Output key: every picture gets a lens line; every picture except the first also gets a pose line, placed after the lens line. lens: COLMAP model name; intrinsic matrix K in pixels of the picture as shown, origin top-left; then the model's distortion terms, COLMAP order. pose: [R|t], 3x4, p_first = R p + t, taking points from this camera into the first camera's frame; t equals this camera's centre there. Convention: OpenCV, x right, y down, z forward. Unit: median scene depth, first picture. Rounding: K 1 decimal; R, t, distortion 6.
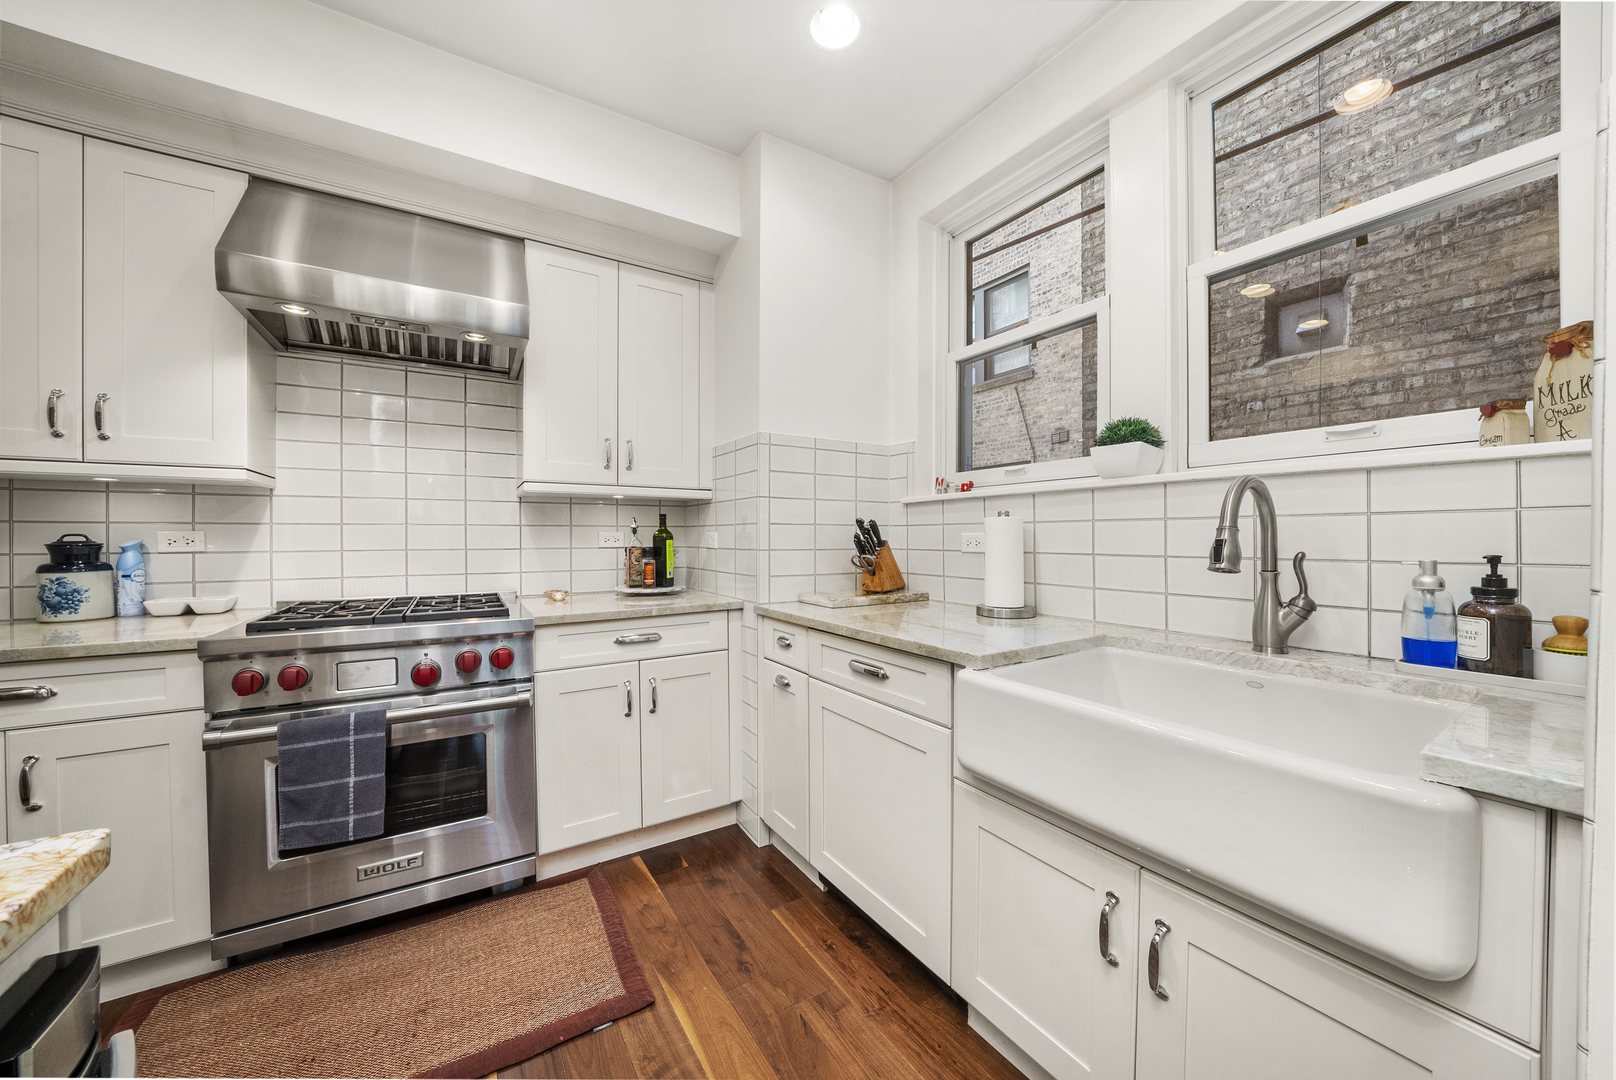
lens RADIAL K [[563.3, 0, 809.1], [0, 563.3, 541.8], [0, 0, 1]] dist [-0.021733, 0.000288]
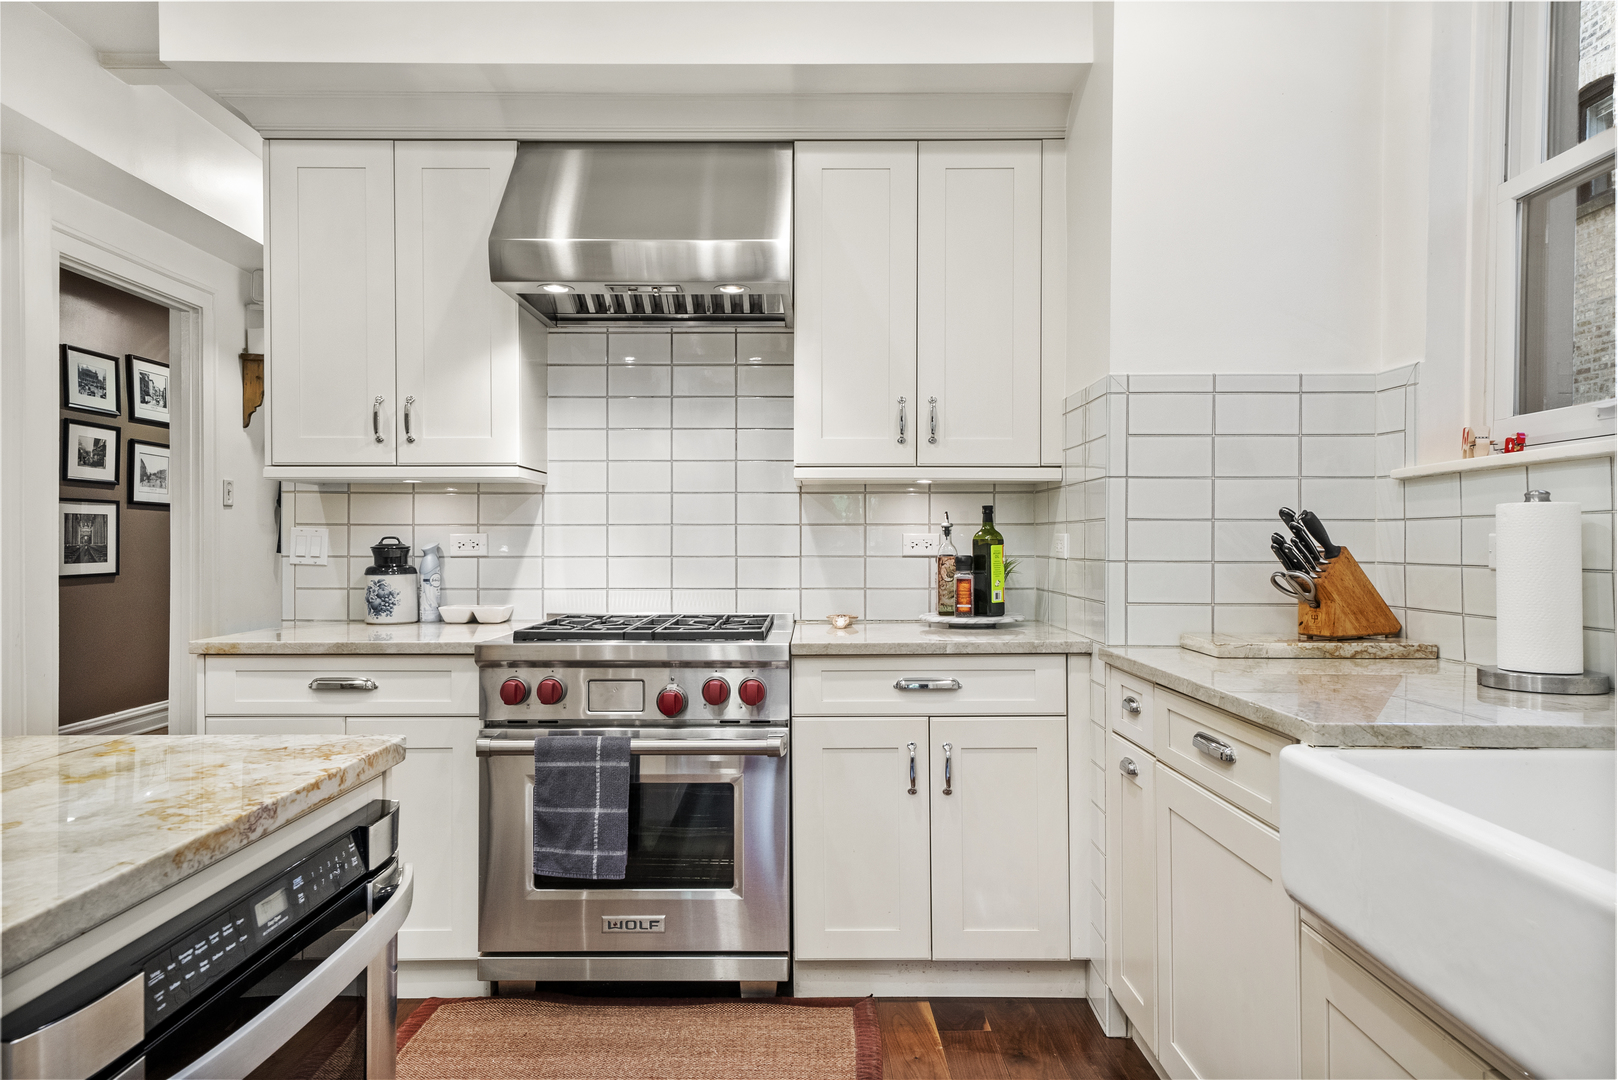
lens RADIAL K [[1073.5, 0, 809.0], [0, 1073.5, 540.0], [0, 0, 1]] dist [0.023216, 0.000674]
pose [[0.846056, -0.000043, -0.533094, 0.302202], [-0.005366, 0.999949, -0.008597, 0.003693], [0.533067, 0.010134, 0.846012, -0.228204]]
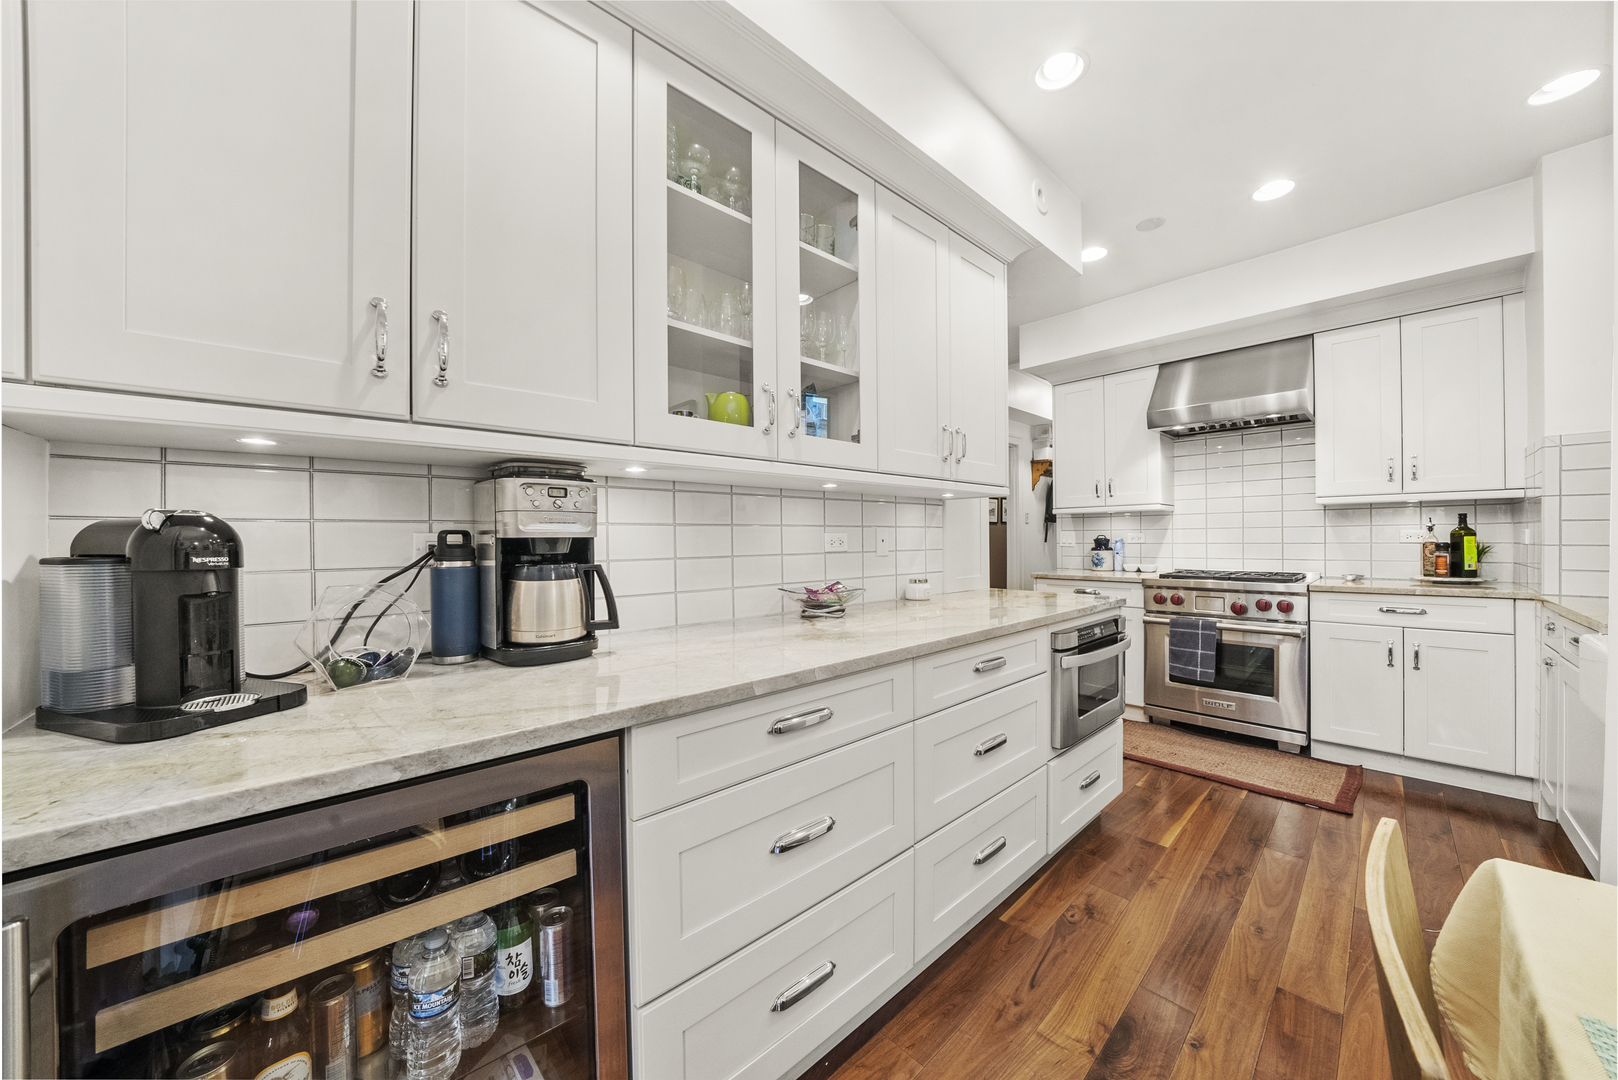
lens RADIAL K [[564.0, 0, 810.1], [0, 564.0, 541.9], [0, 0, 1]] dist [-0.021733, 0.000288]
pose [[0.193198, 0.003691, -0.981153, 0.738978], [-0.001353, 0.999993, 0.003496, 0.007594], [0.981159, 0.000652, 0.193201, -0.660495]]
